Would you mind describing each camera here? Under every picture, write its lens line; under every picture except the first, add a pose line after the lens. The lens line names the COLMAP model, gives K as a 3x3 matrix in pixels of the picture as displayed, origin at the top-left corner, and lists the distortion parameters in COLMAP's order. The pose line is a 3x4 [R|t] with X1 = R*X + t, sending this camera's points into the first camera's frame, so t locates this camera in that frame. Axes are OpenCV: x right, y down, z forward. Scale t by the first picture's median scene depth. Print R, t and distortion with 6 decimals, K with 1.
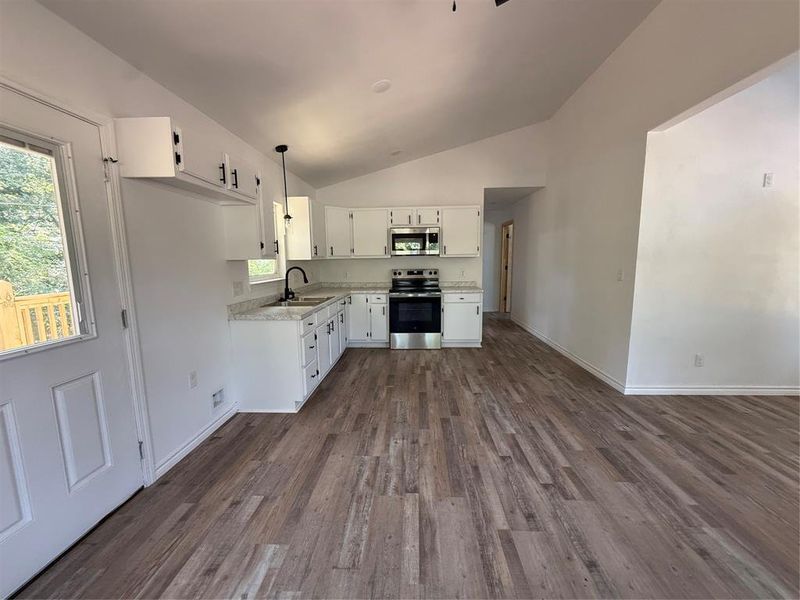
lens RADIAL K [[319.5, 0, 402.4], [0, 319.5, 300.7], [0, 0, 1]] dist [0.001584, -0.000343]
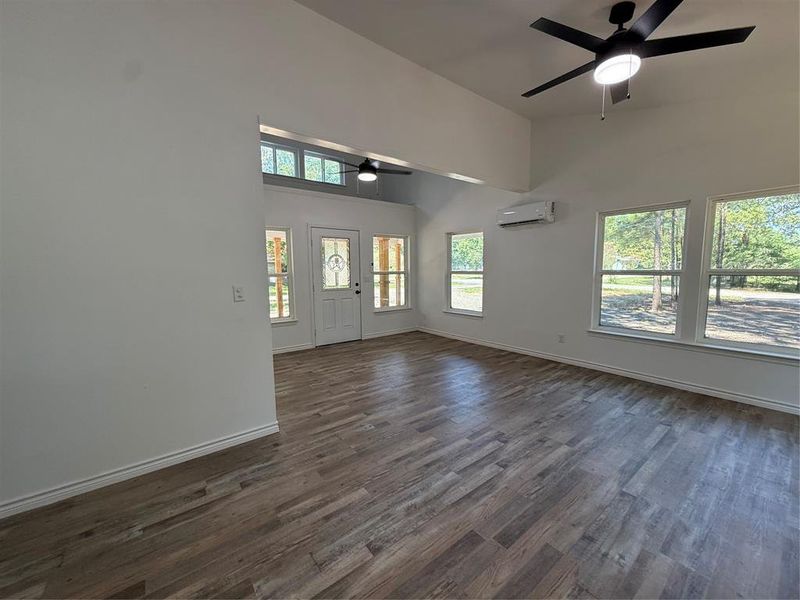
lens RADIAL K [[319.5, 0, 402.4], [0, 319.5, 300.7], [0, 0, 1]] dist [0.001584, -0.000343]
pose [[-0.649845, -0.054704, 0.758095, -0.172043], [0.119044, 0.977772, 0.172601, -0.185425], [-0.750686, 0.202410, -0.628888, 1.480492]]
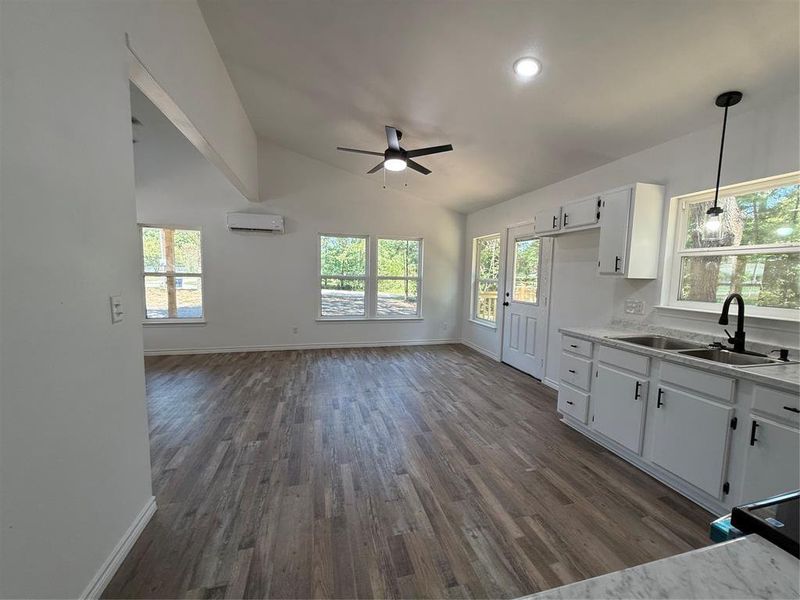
lens RADIAL K [[319.5, 0, 402.4], [0, 319.5, 300.7], [0, 0, 1]] dist [0.001584, -0.000343]
pose [[-0.952335, 0.017883, -0.304529, 0.537381], [-0.049871, 0.975722, 0.213257, -0.263168], [0.300949, 0.218280, -0.928323, 1.928116]]
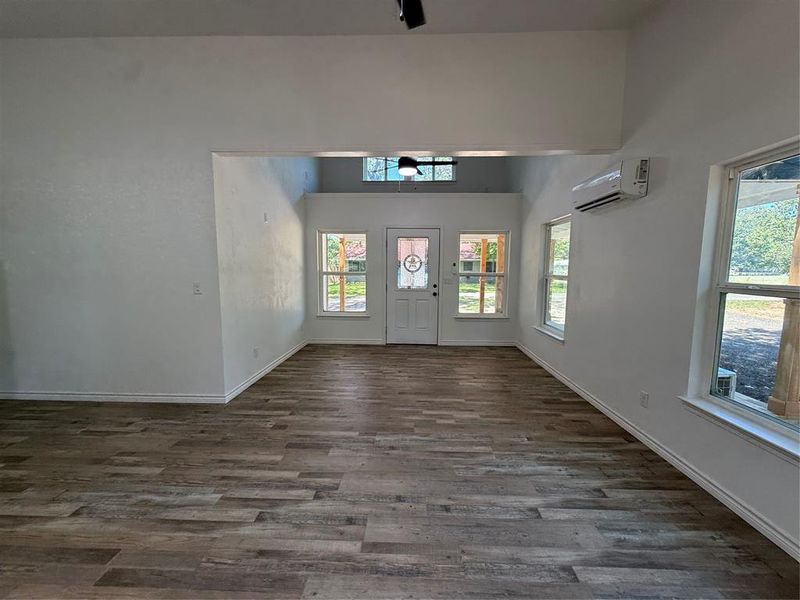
lens RADIAL K [[319.5, 0, 402.4], [0, 319.5, 300.7], [0, 0, 1]] dist [0.001584, -0.000343]
pose [[-0.013983, -0.090290, 0.995817, -0.371927], [0.124469, 0.988011, 0.091330, -0.067176], [-0.992125, 0.125225, -0.002577, 0.485560]]
